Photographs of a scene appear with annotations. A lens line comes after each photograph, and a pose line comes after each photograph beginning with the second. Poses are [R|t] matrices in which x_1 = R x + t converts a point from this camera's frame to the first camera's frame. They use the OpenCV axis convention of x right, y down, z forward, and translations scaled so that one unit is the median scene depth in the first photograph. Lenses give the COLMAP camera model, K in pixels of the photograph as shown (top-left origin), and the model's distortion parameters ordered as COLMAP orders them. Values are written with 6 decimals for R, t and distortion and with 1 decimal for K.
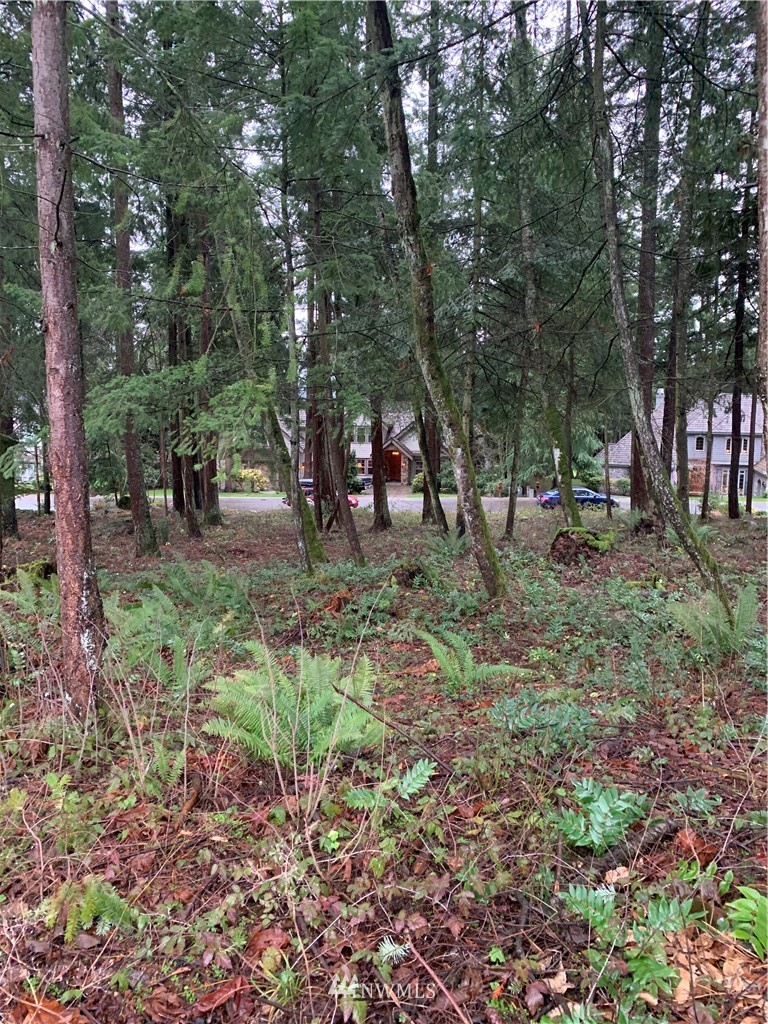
lens RADIAL K [[758.5, 0, 384.0], [0, 758.5, 512.0], [0, 0, 1]] dist [0.042048, -0.008951]
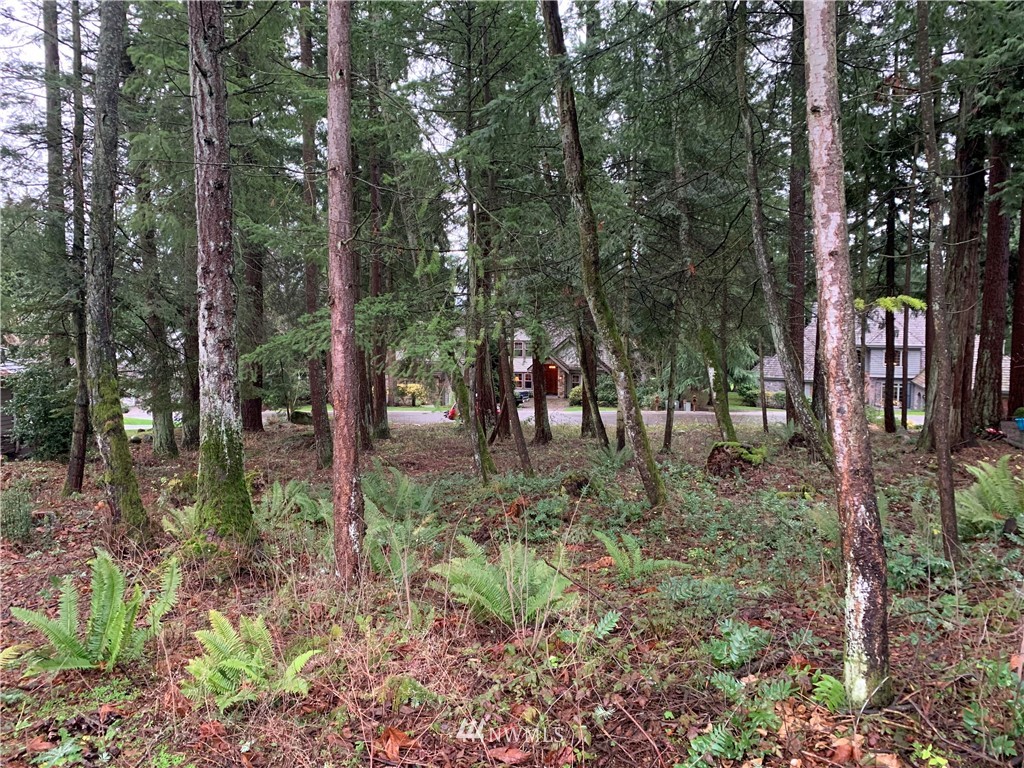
lens RADIAL K [[758.5, 0, 505.1], [0, 758.5, 376.6], [0, 0, 1]] dist [0.042048, -0.008951]
pose [[0.998992, -0.003585, -0.044734, -0.019188], [0.000764, 0.998018, -0.062919, -0.004904], [0.044871, 0.062821, 0.997016, -0.103606]]
